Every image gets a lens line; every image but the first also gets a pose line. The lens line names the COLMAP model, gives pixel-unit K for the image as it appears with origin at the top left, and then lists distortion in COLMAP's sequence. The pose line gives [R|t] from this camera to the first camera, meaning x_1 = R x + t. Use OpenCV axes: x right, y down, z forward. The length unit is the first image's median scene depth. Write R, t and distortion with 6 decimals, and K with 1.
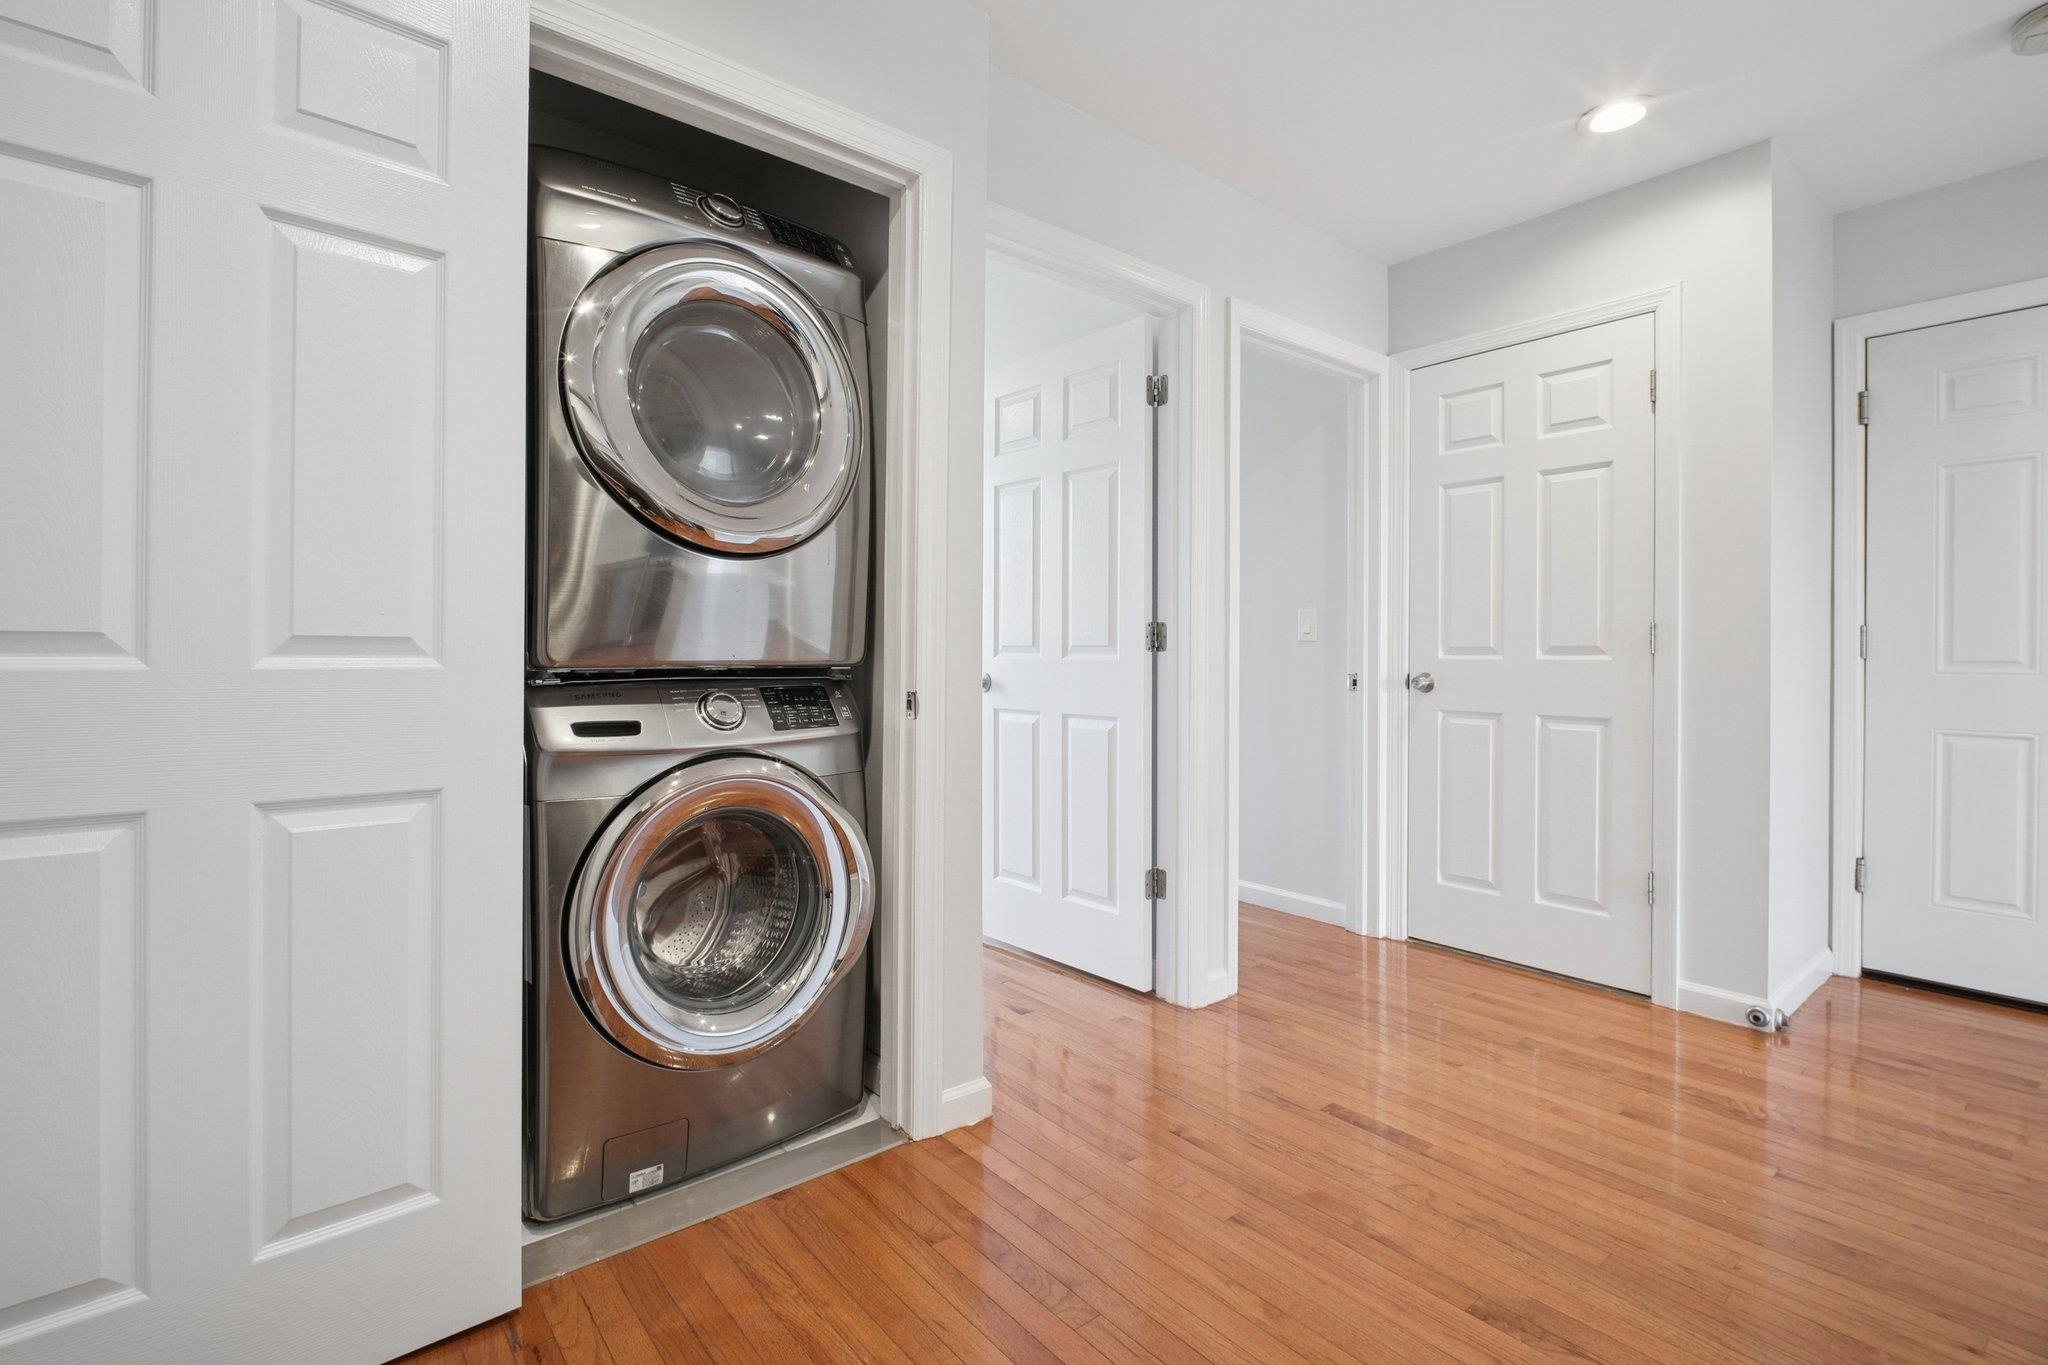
lens RADIAL K [[970.8, 0, 1021.4], [0, 970.8, 647.2], [0, 0, 1]] dist [0.001259, 0.000420]
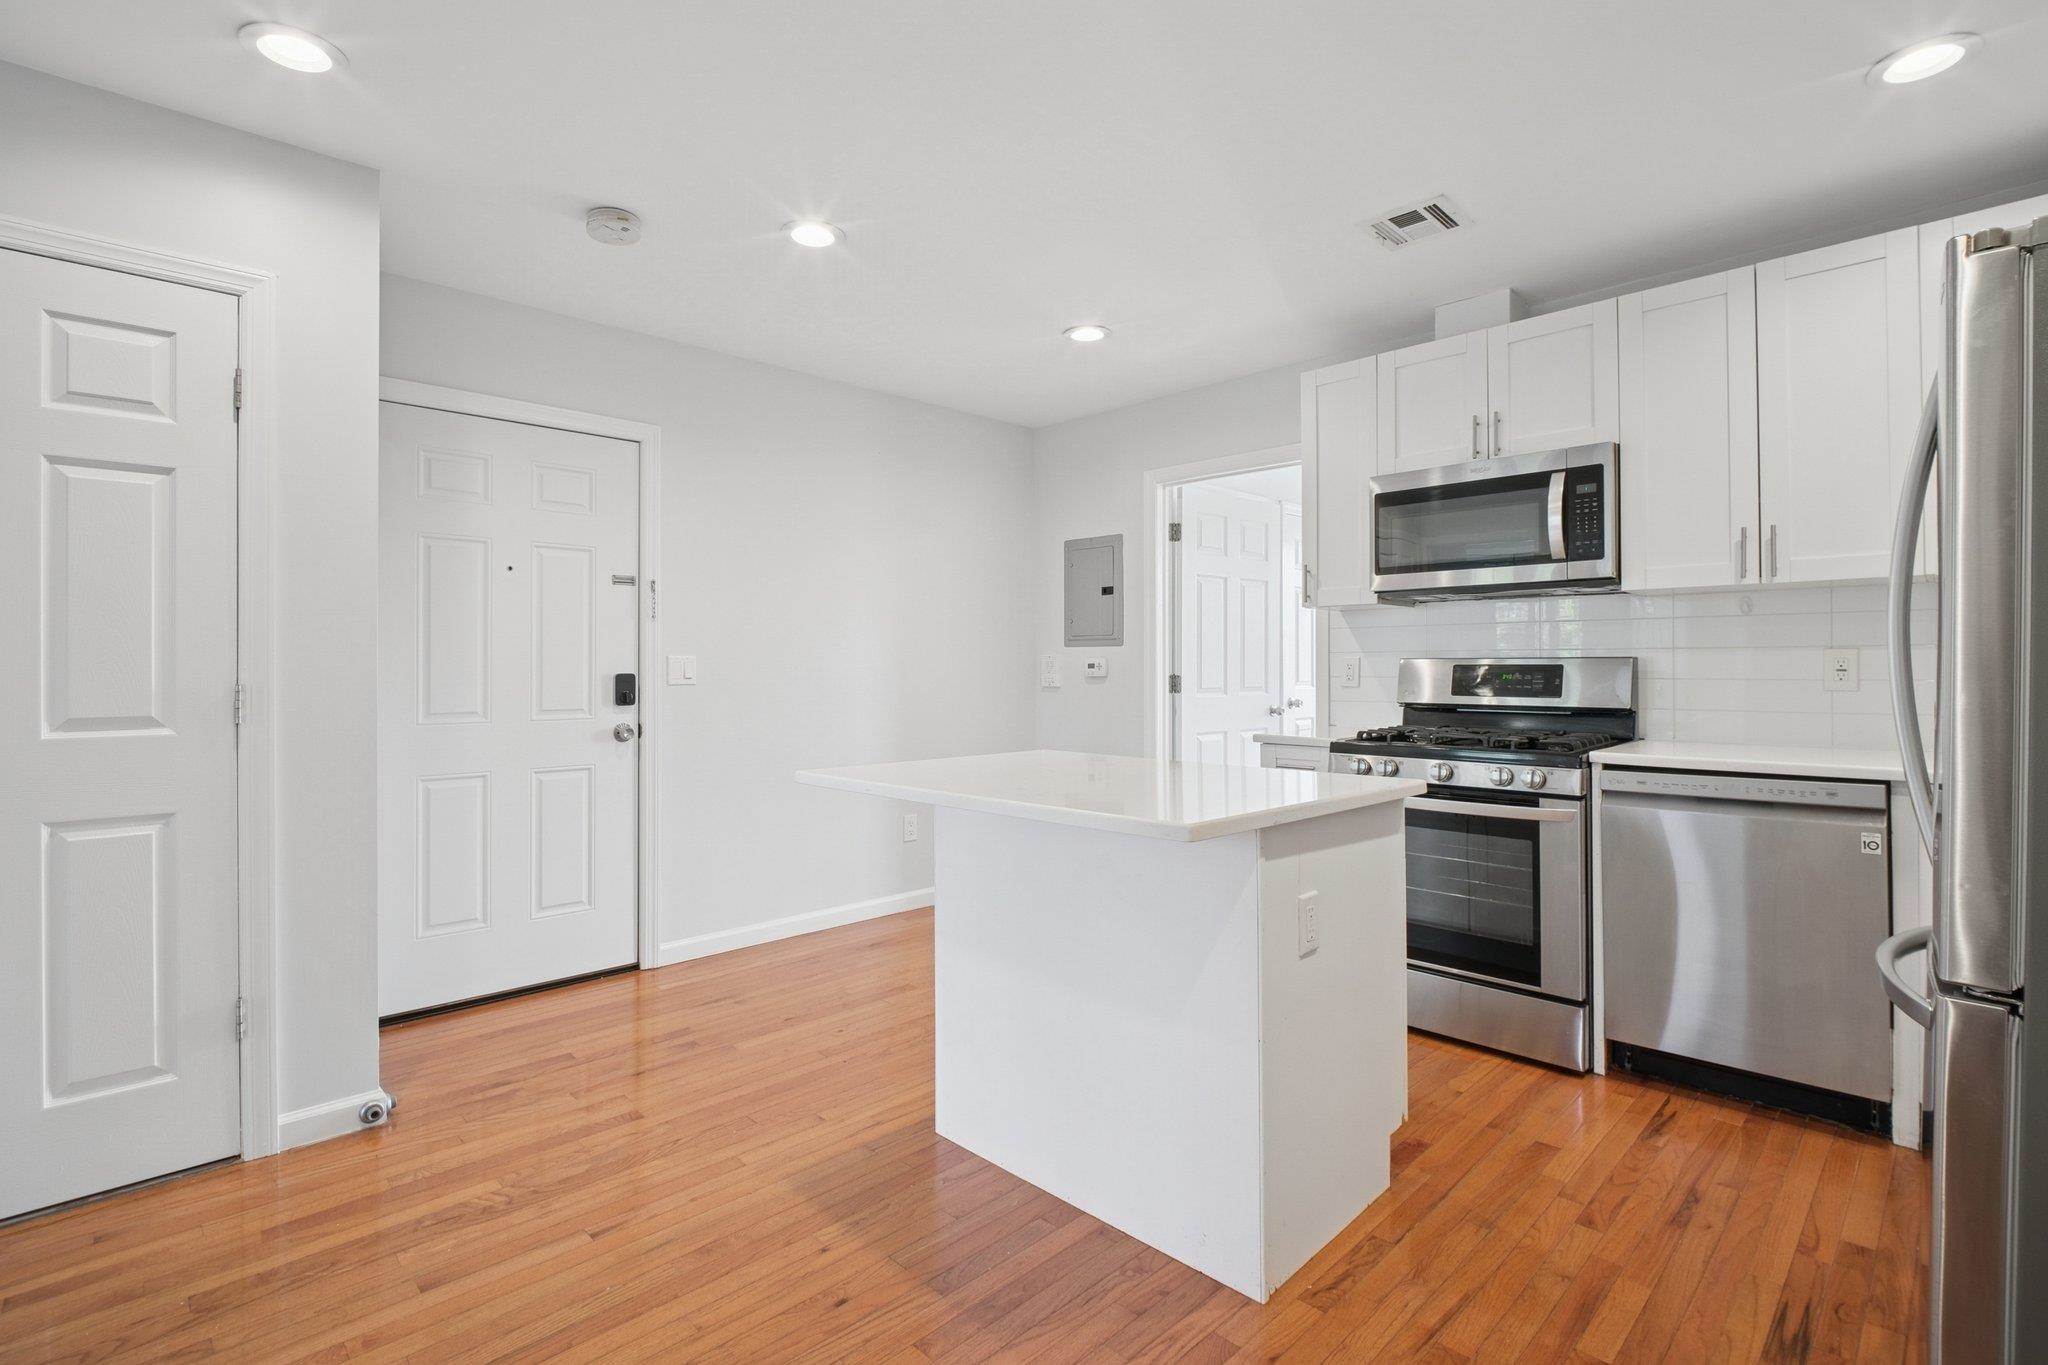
lens RADIAL K [[954.2, 0, 1019.5], [0, 954.2, 658.3], [0, 0, 1]] dist [-0.000202, -0.000307]
pose [[-0.072447, 0.006991, 0.997348, -0.187802], [-0.002485, 0.999971, -0.007189, -0.044926], [-0.997369, -0.003000, -0.072427, 0.434267]]
